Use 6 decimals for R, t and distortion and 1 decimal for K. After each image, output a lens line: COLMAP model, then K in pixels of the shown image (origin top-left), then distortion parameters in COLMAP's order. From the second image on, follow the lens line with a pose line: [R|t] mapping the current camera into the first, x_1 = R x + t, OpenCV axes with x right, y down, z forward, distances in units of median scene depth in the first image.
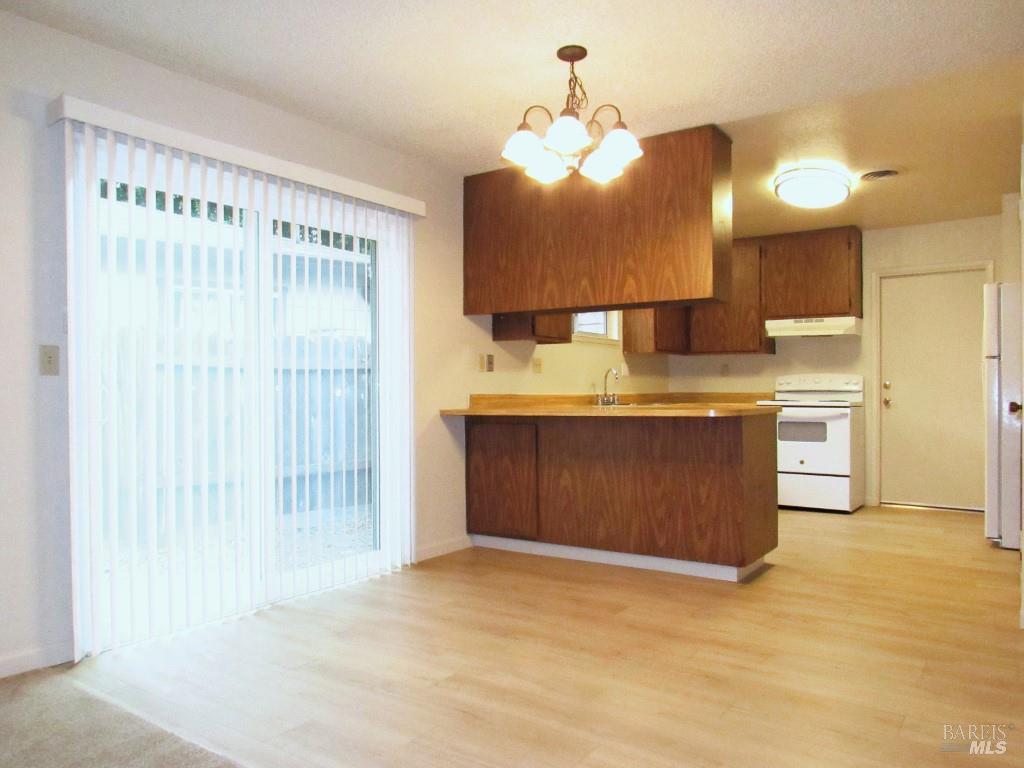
lens RADIAL K [[732.8, 0, 514.4], [0, 732.8, 381.5], [0, 0, 1]] dist [0.004763, -0.014457]
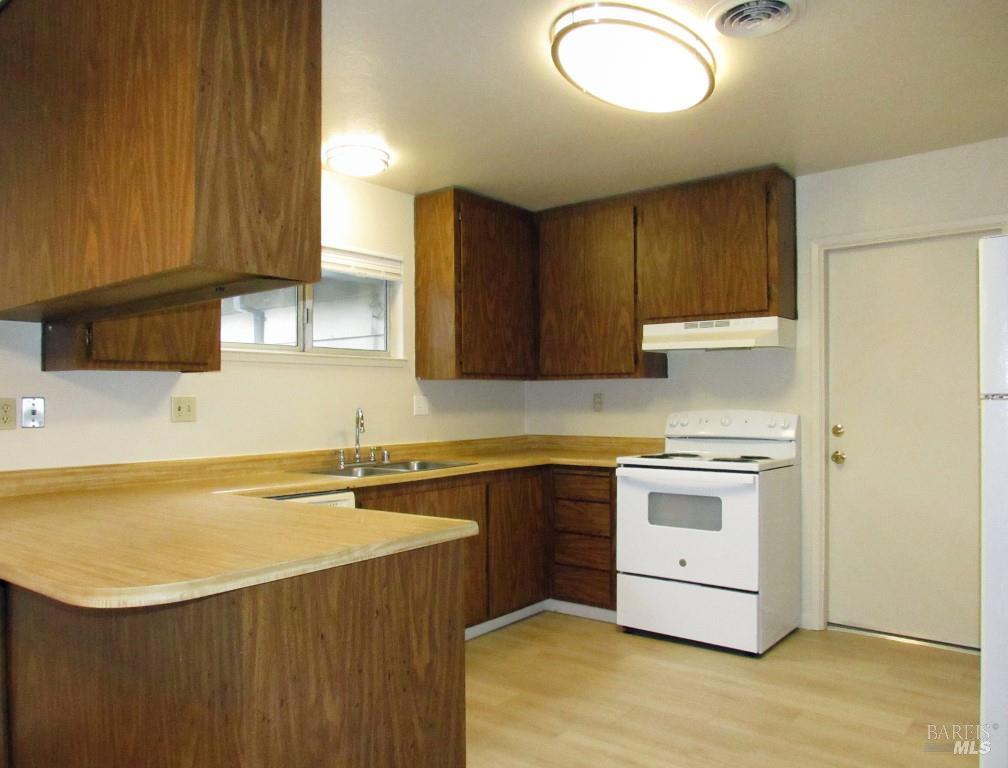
lens RADIAL K [[736.0, 0, 502.2], [0, 736.0, 391.3], [0, 0, 1]] dist [-0.027925, -0.001565]
pose [[0.997588, -0.008099, -0.068936, 0.273463], [0.008127, 0.999967, 0.000119, -0.028454], [0.068933, -0.000679, 0.997621, 0.378187]]
